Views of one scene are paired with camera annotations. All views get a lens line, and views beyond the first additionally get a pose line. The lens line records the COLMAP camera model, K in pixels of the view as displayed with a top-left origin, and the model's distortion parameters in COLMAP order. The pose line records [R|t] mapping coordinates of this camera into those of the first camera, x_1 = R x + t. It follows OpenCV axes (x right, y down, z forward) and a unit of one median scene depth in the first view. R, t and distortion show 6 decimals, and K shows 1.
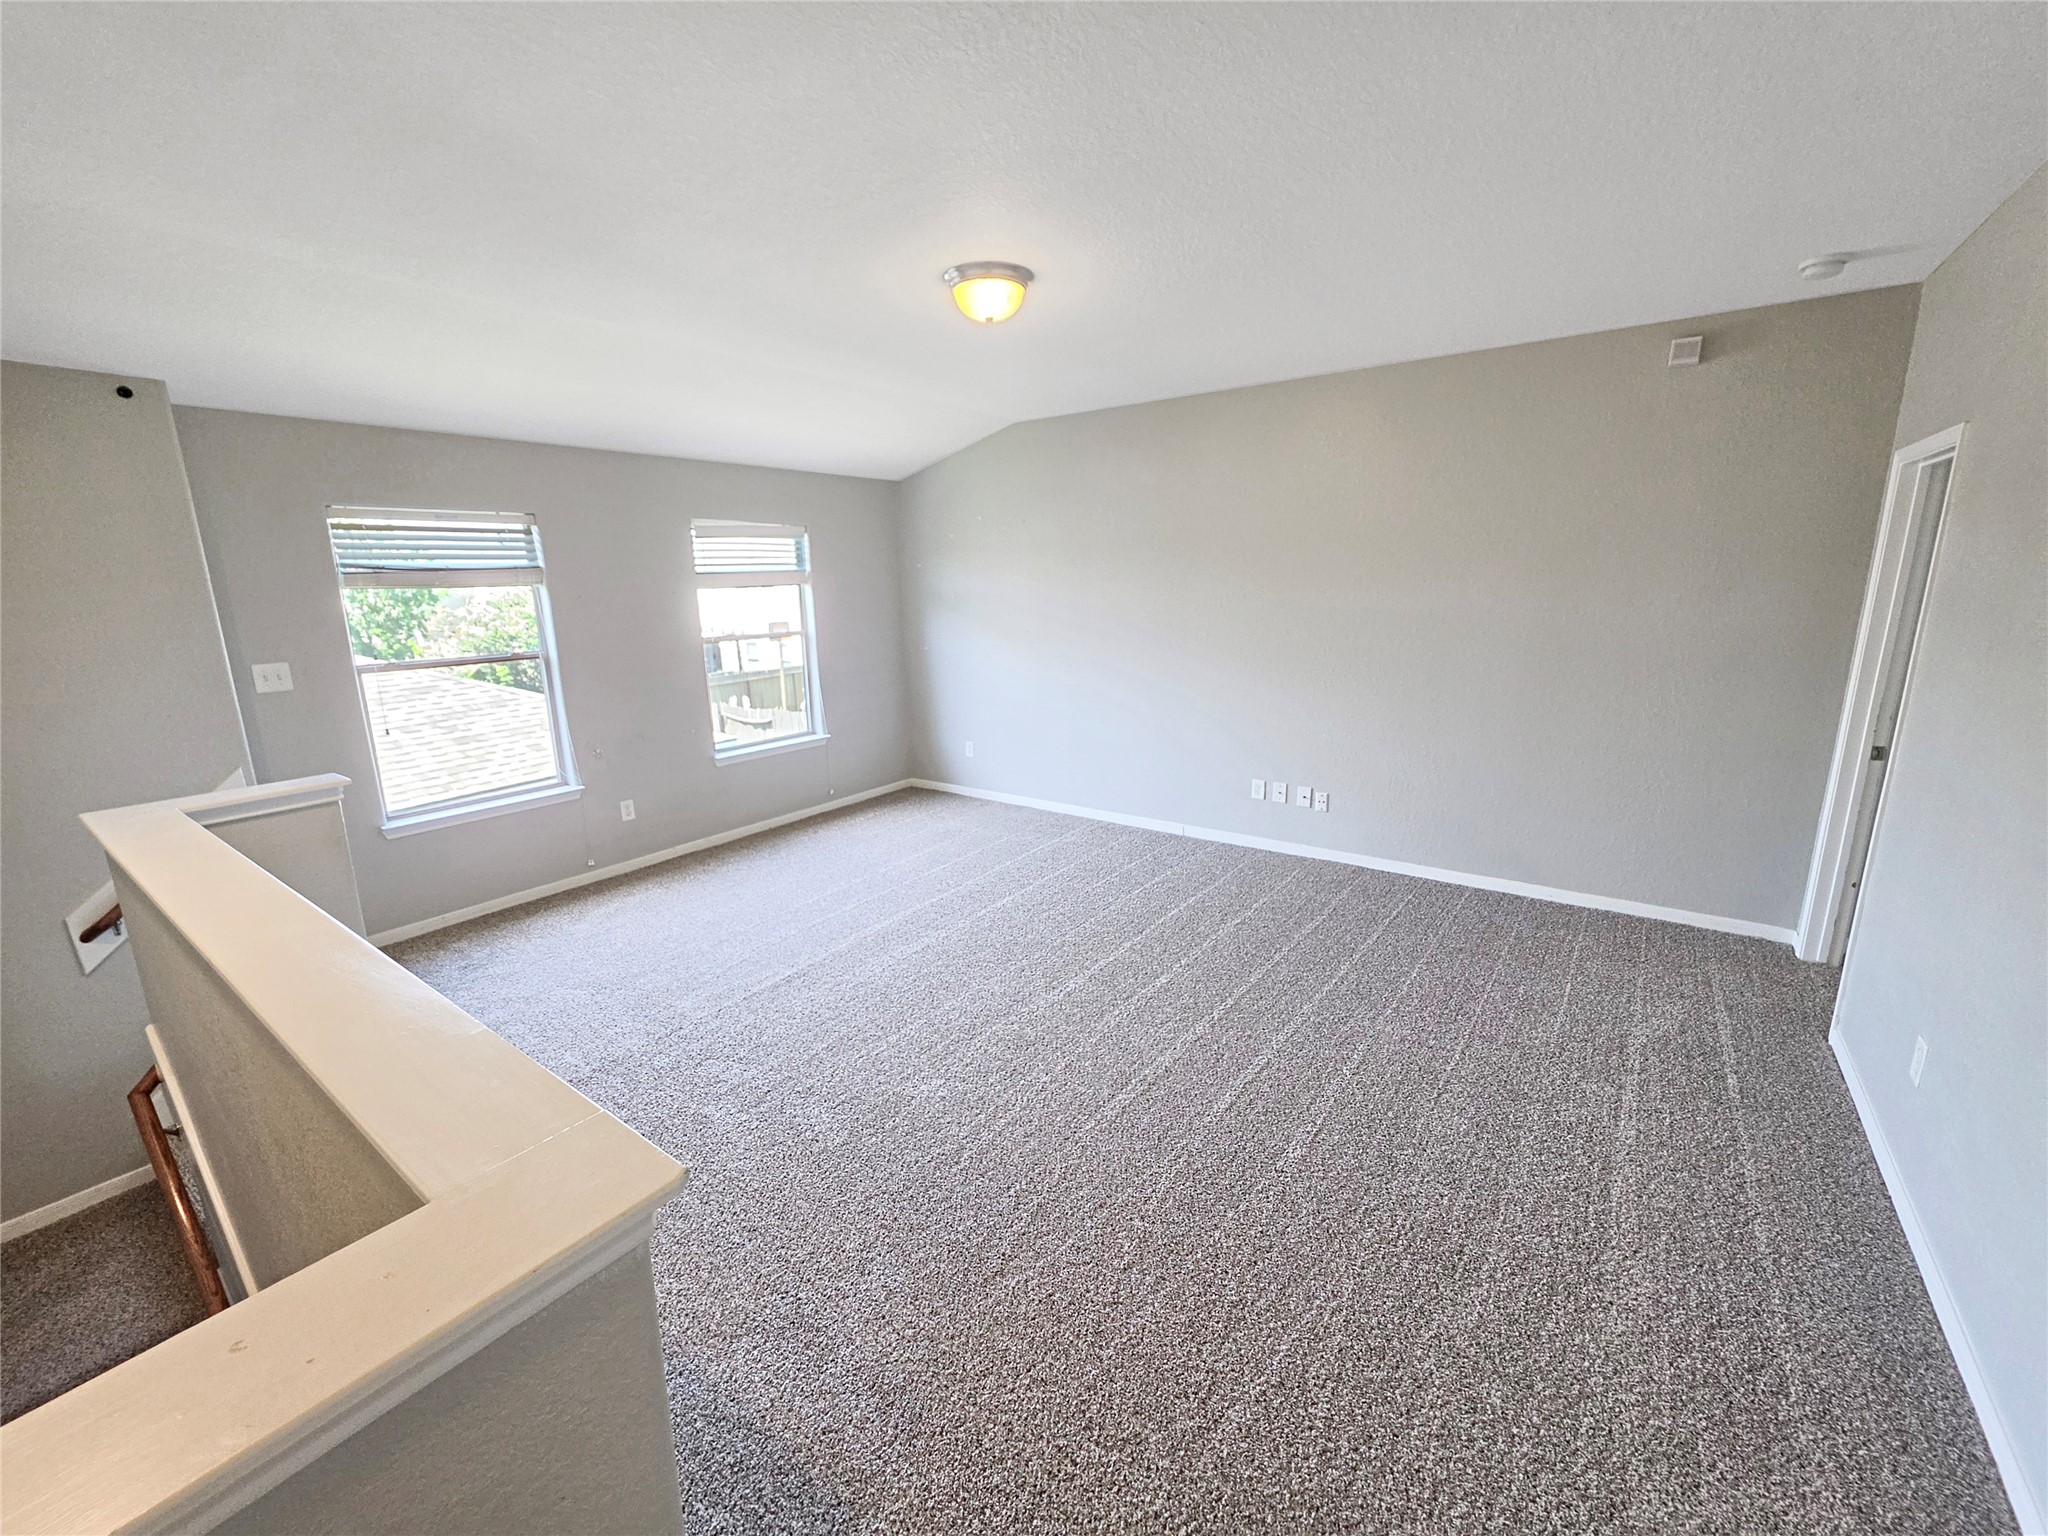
lens RADIAL K [[827.1, 0, 1023.0], [0, 827.1, 766.8], [0, 0, 1]] dist [-0.000712, 0.000416]
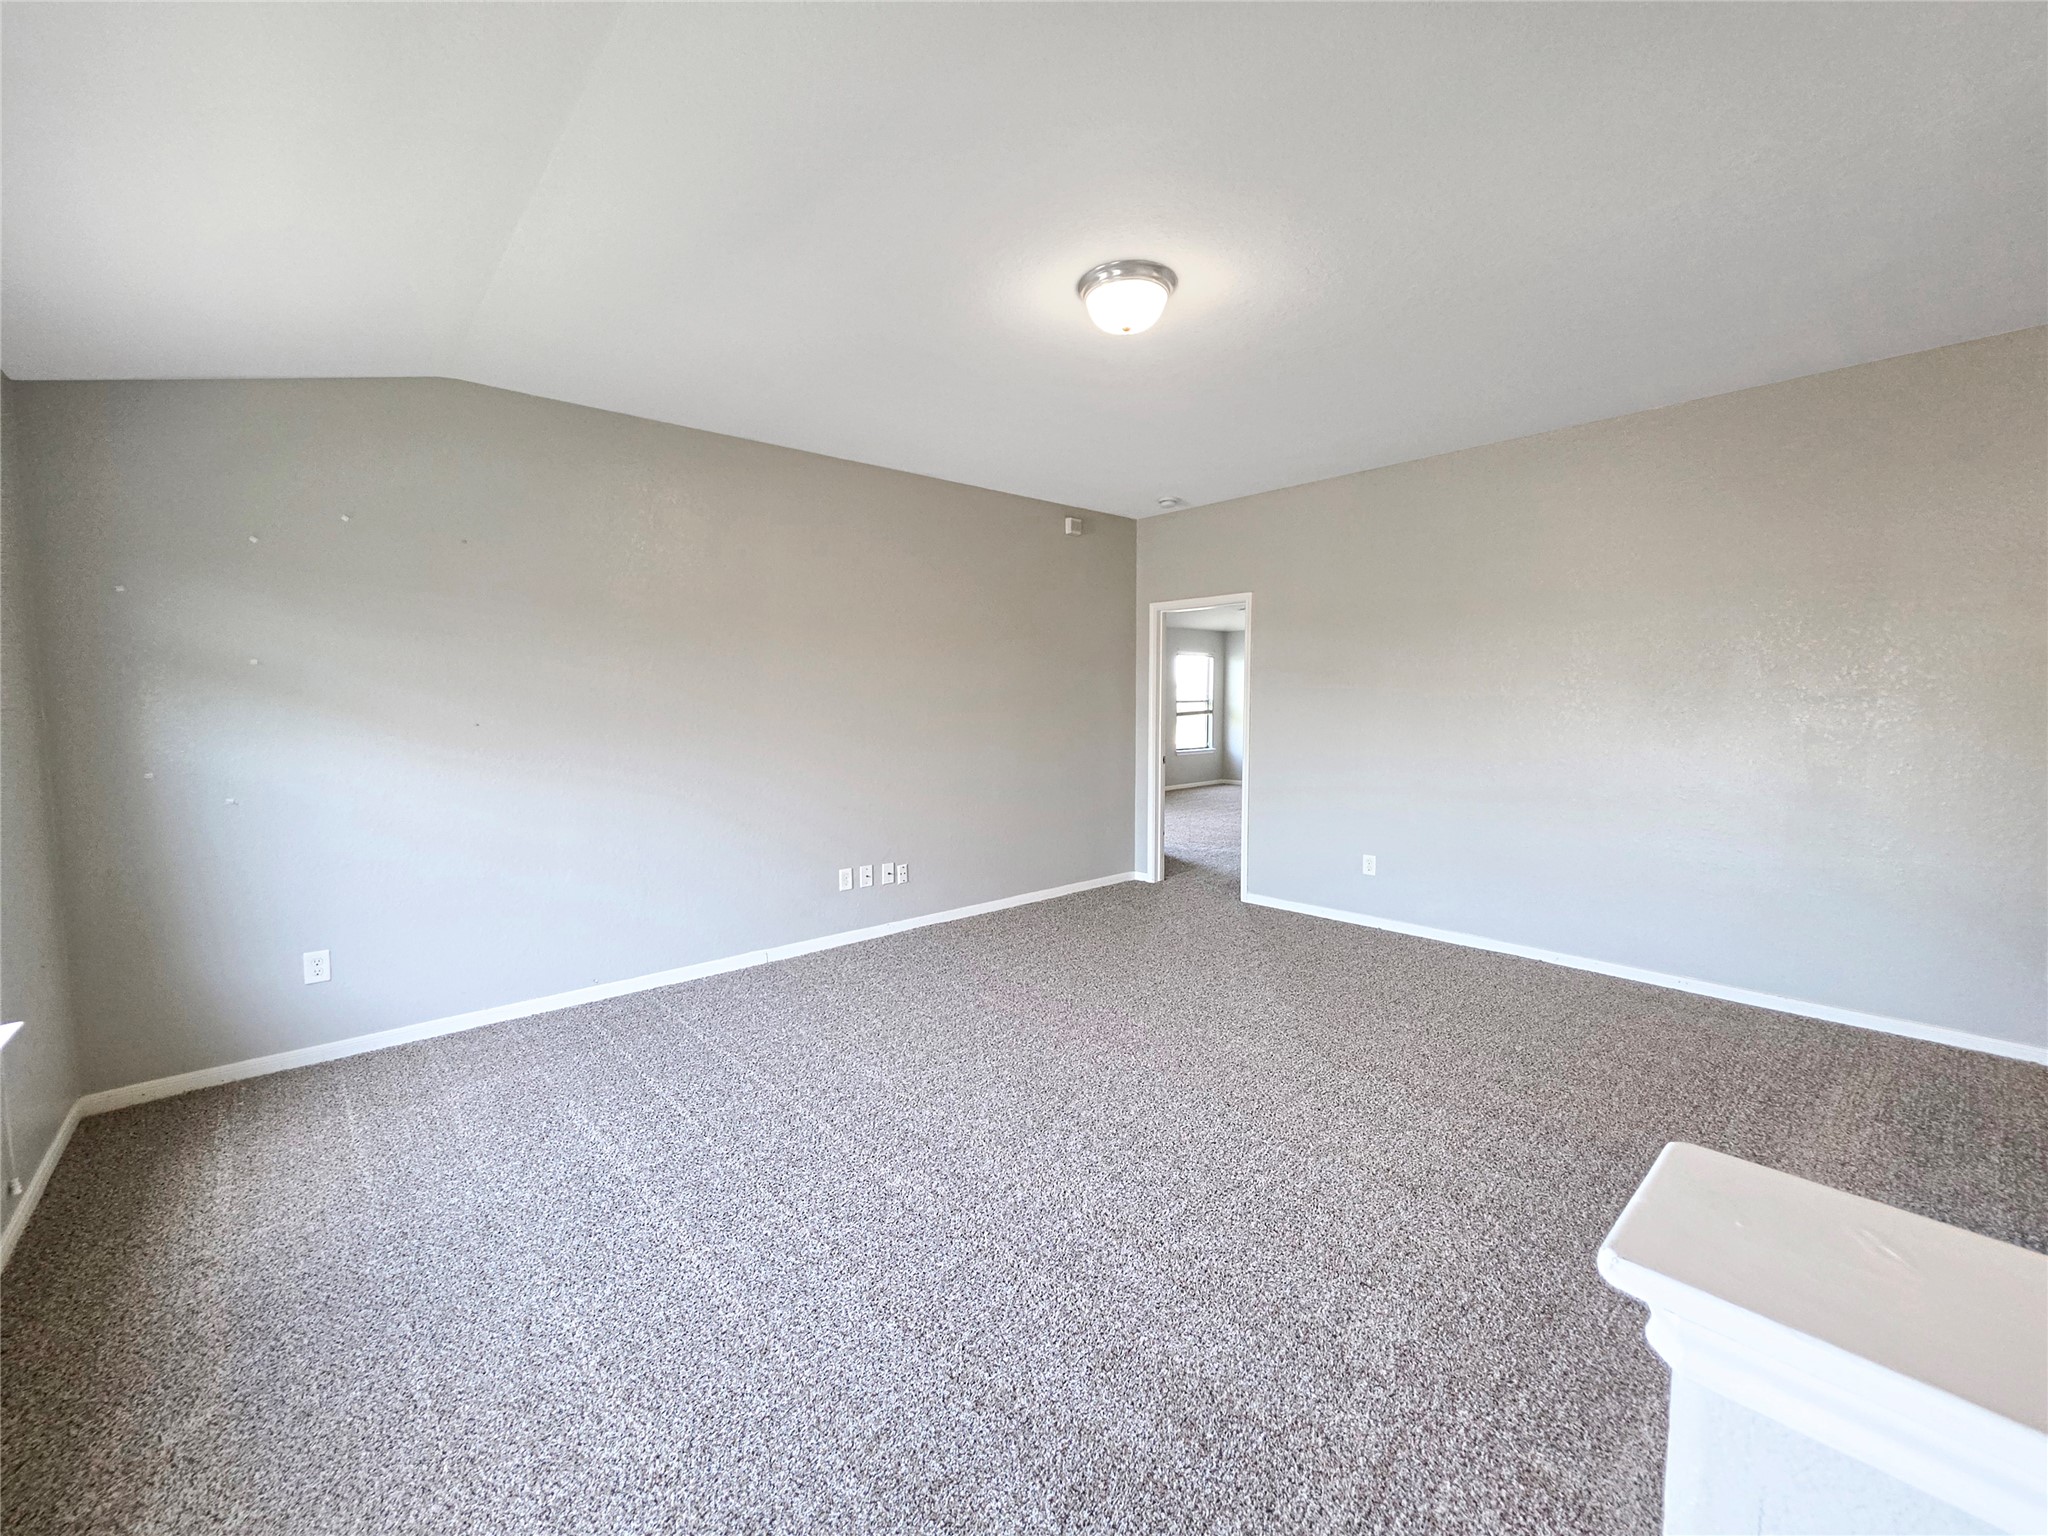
lens RADIAL K [[827.1, 0, 1024.8], [0, 827.1, 768.4], [0, 0, 1]] dist [-0.000712, 0.000416]
pose [[0.206232, -0.067837, 0.976149, -0.581158], [0.212800, 0.976827, 0.022926, -0.073984], [-0.955083, 0.202996, 0.215889, 0.594606]]
